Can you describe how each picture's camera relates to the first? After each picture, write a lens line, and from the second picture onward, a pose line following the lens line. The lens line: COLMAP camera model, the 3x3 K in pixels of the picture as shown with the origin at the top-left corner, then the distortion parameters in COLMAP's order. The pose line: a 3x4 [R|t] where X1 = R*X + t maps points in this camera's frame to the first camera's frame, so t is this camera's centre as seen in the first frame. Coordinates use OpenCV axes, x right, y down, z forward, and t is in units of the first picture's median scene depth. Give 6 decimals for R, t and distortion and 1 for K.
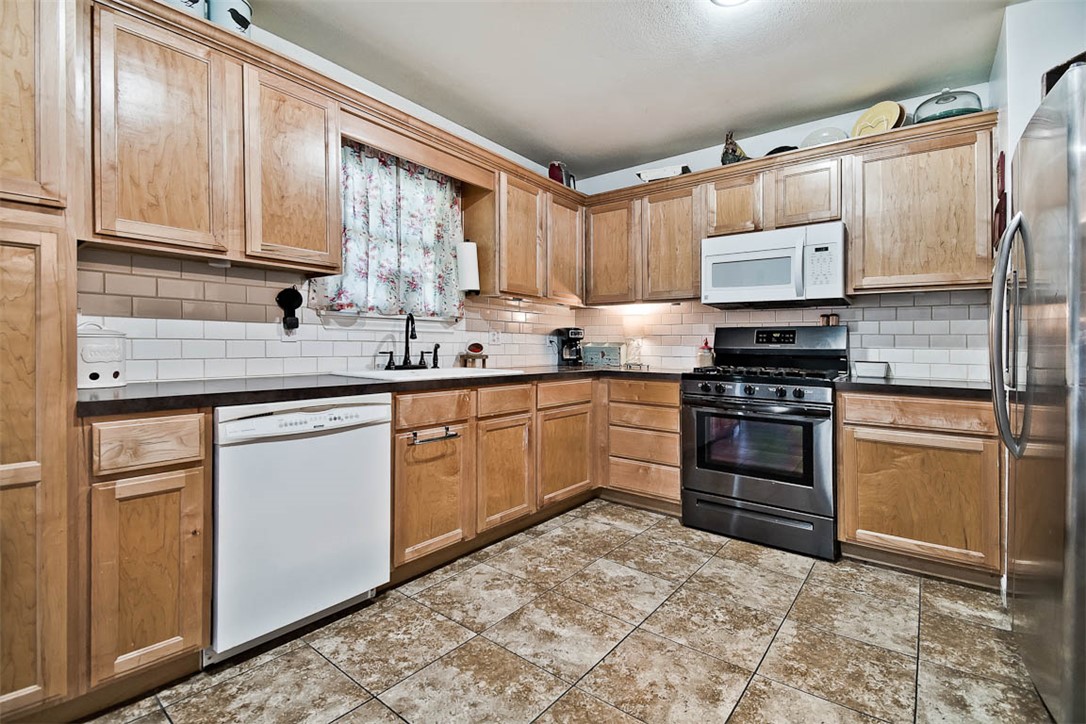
lens RADIAL K [[488.0, 0, 543.1], [0, 488.0, 343.7], [0, 0, 1]] dist [0.001551, -0.016938]
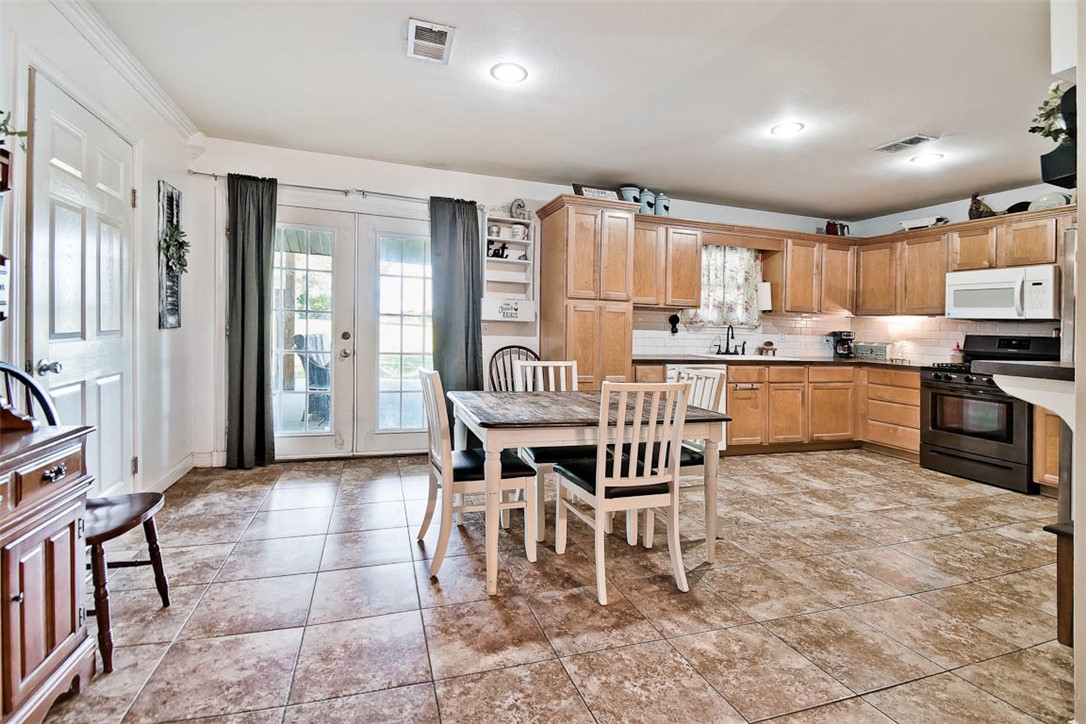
lens RADIAL K [[494.8, 0, 539.5], [0, 494.8, 327.4], [0, 0, 1]] dist [0.032217, -0.000532]
pose [[0.842120, 0.013220, -0.539127, 0.124130], [-0.018499, 0.999819, -0.004379, -0.027200], [0.538972, 0.013662, 0.842213, -0.893443]]
